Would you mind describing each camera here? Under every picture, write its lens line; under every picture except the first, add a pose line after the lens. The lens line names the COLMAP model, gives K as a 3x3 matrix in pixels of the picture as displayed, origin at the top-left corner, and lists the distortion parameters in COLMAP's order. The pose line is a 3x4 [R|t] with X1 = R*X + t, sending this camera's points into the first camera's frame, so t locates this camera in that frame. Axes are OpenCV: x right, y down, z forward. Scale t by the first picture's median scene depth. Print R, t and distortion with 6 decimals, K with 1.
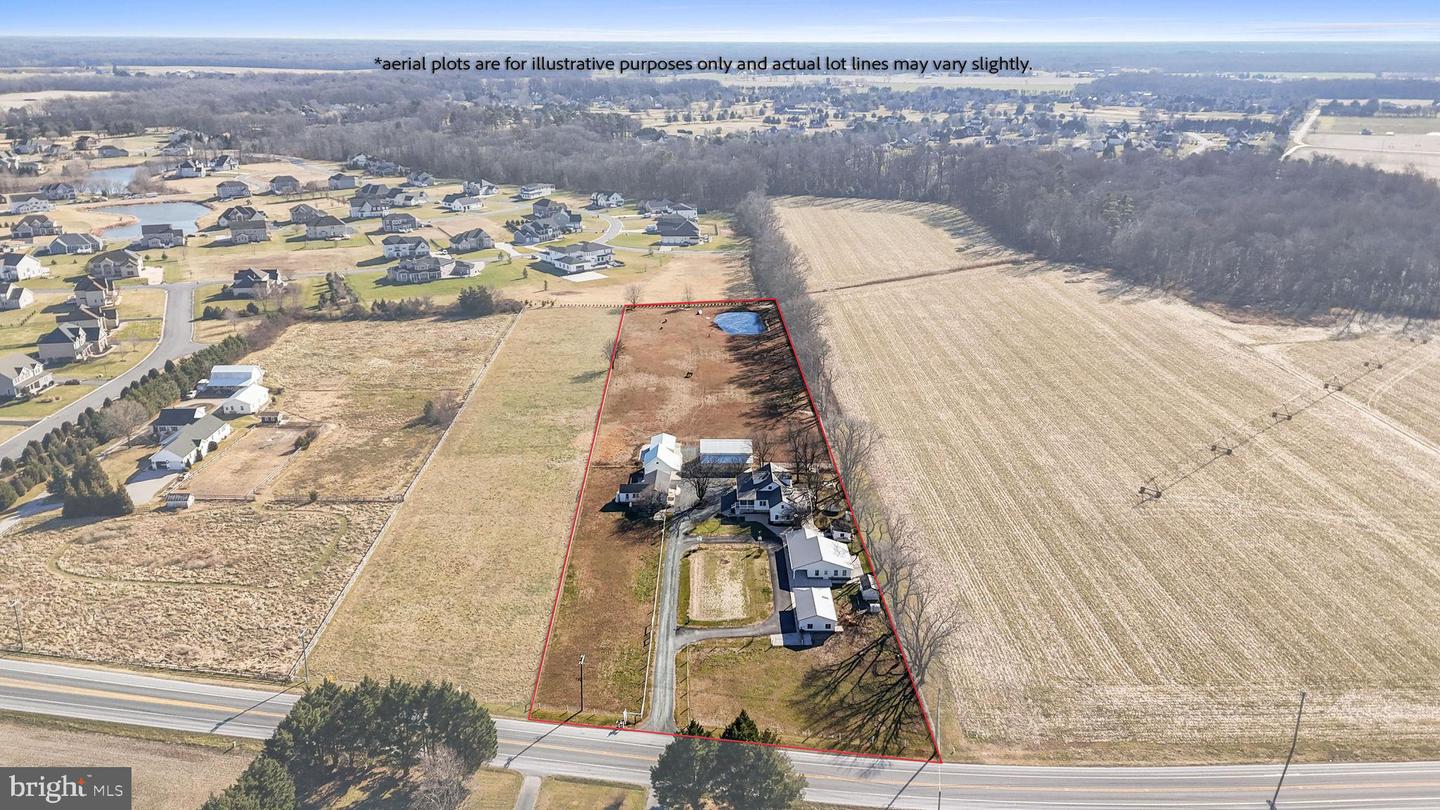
lens RADIAL K [[1040.8, 0, 717.7], [0, 1040.8, 425.0], [0, 0, 1]] dist [0.096919, -0.095293]
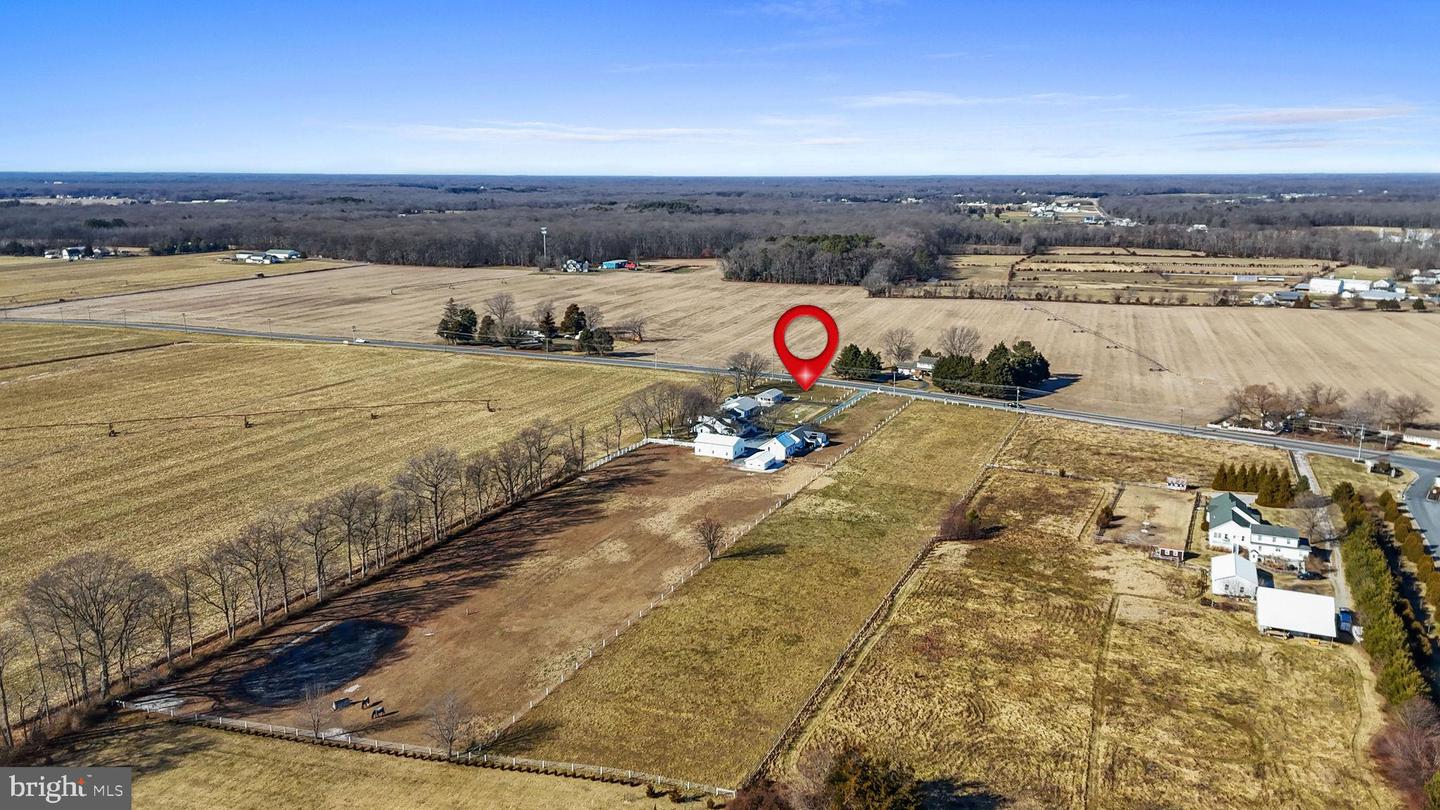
lens RADIAL K [[1040.8, 0, 717.7], [0, 1040.8, 425.0], [0, 0, 1]] dist [0.096919, -0.095293]
pose [[-0.901693, -0.105224, 0.419378, -0.424469], [0.146441, 0.838290, 0.525190, -0.541921], [-0.406823, 0.534974, -0.740471, 1.629958]]
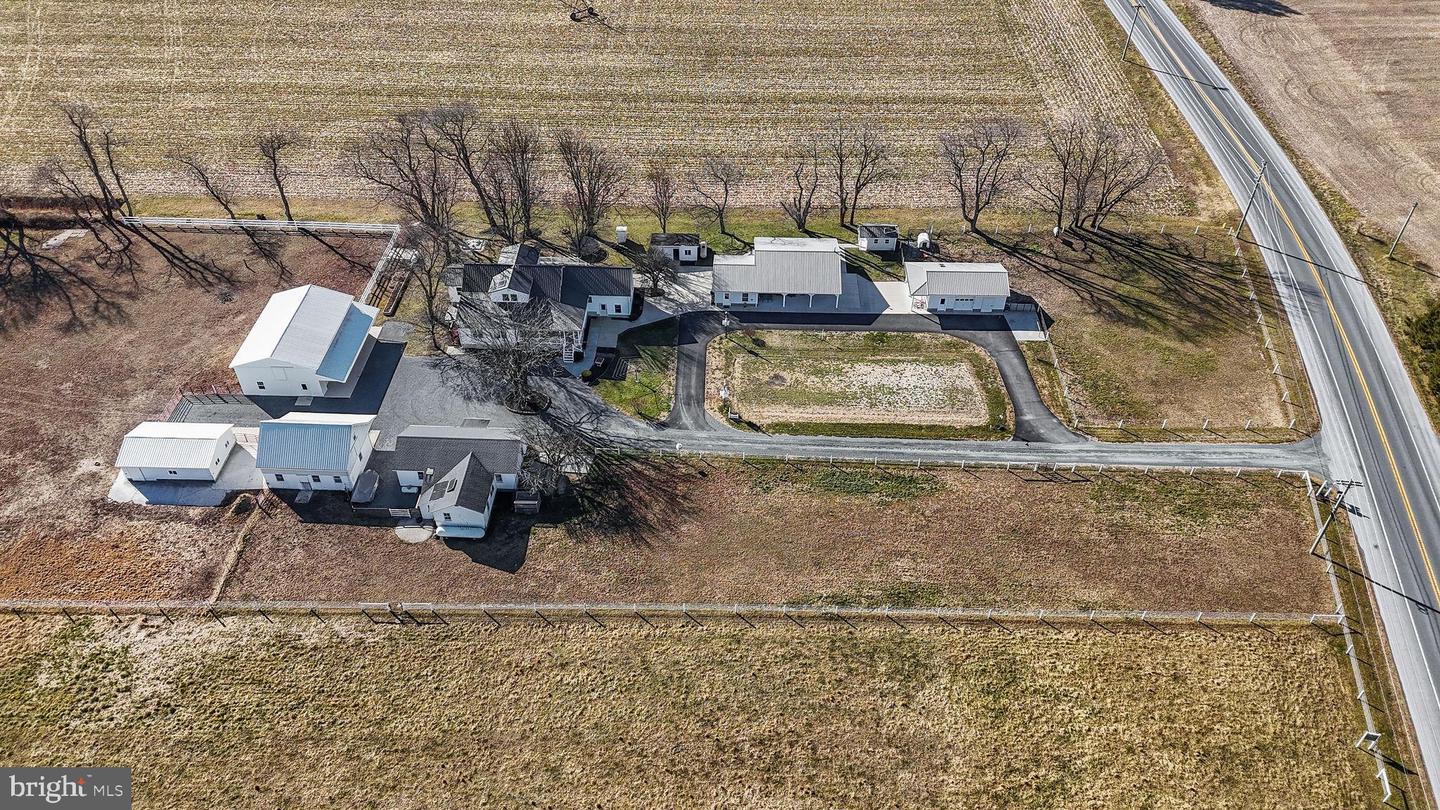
lens RADIAL K [[1040.8, 0, 717.7], [0, 1040.8, 425.0], [0, 0, 1]] dist [0.096919, -0.095293]
pose [[0.039508, -0.679960, 0.732184, -0.291922], [0.343095, 0.697438, 0.629179, -0.147750], [-0.938469, 0.226351, 0.260845, 0.629118]]
